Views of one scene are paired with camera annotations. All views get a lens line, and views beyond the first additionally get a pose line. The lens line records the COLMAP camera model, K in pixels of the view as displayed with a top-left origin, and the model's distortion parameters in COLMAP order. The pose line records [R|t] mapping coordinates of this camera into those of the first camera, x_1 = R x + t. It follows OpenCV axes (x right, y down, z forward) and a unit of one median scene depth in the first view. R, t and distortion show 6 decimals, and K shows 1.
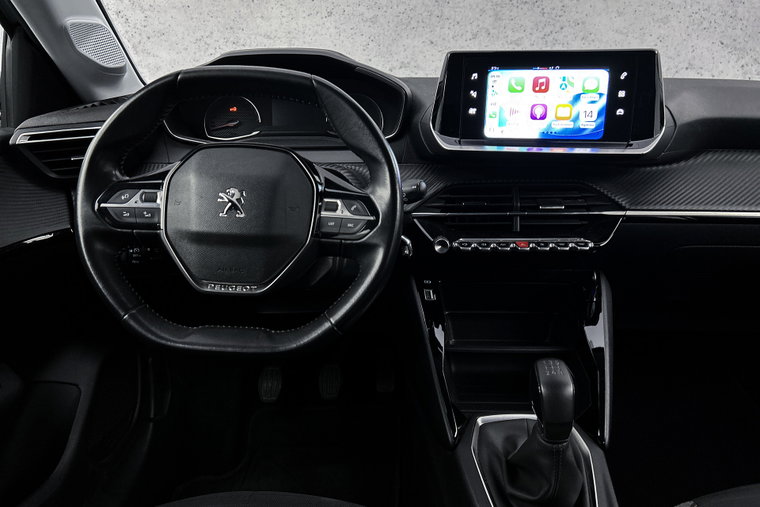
lens RADIAL K [[579.8, 0, 378.4], [0, 579.8, 258.3], [0, 0, 1]] dist [0.054027, -0.060228]
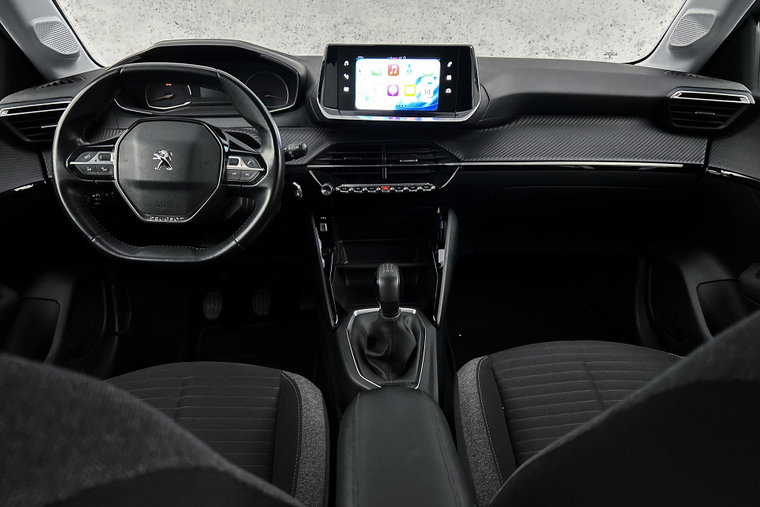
lens RADIAL K [[579.8, 0, 382.7], [0, 579.8, 260.4], [0, 0, 1]] dist [0.054027, -0.060228]
pose [[0.997552, -0.024902, 0.065349, 0.148125], [0.019327, 0.996227, 0.084602, 0.031491], [-0.067209, -0.083132, 0.994270, -0.390948]]
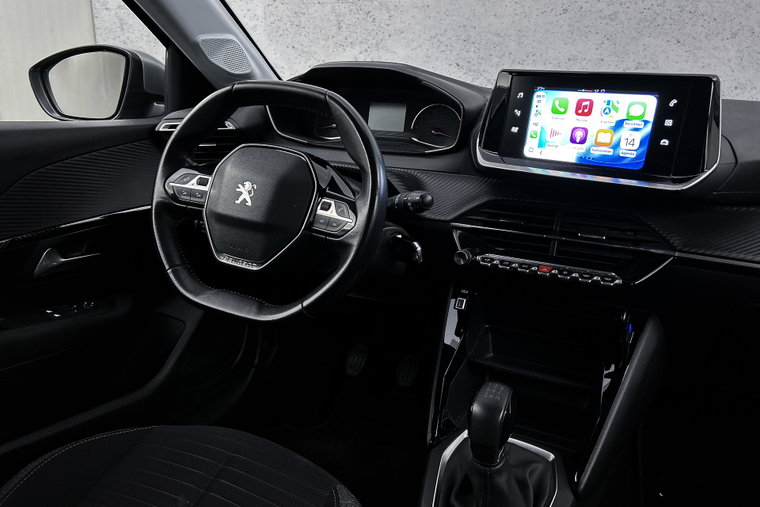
lens RADIAL K [[579.8, 0, 376.7], [0, 579.8, 258.0], [0, 0, 1]] dist [0.054027, -0.060228]
pose [[0.909468, 0.155261, -0.385697, 0.368430], [-0.151610, 0.987628, 0.040074, -0.039091], [0.387147, 0.022030, 0.921755, -0.011247]]
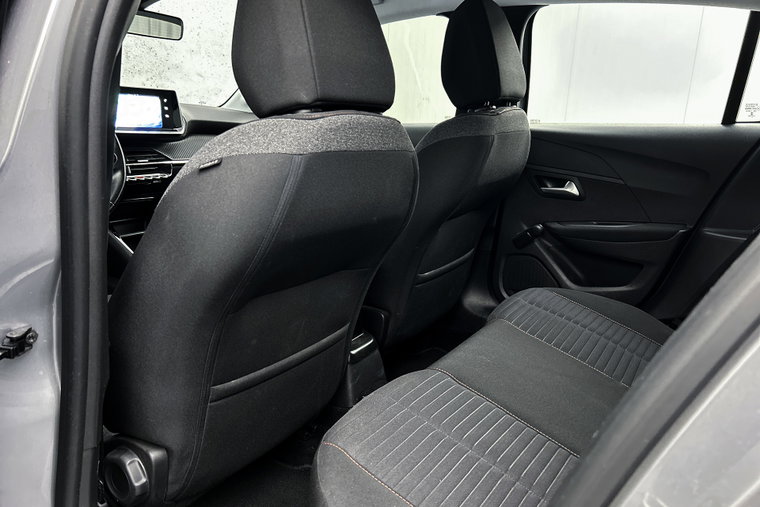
lens RADIAL K [[579.8, 0, 383.3], [0, 579.8, 257.7], [0, 0, 1]] dist [0.054027, -0.060228]
pose [[0.505532, -0.187298, 0.842233, -1.159215], [0.209090, 0.973651, 0.091022, 0.253446], [-0.837090, 0.130088, 0.531374, -0.838431]]
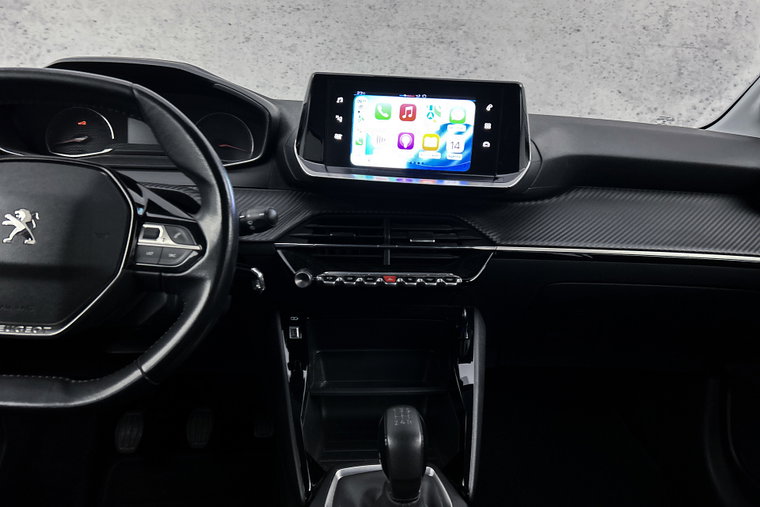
lens RADIAL K [[579.8, 0, 387.8], [0, 579.8, 256.9], [0, 0, 1]] dist [0.054027, -0.060228]
pose [[0.990341, 0.017753, 0.137513, 0.116052], [-0.010333, 0.998461, -0.054487, -0.008735], [-0.138269, 0.052539, 0.989000, 0.072949]]
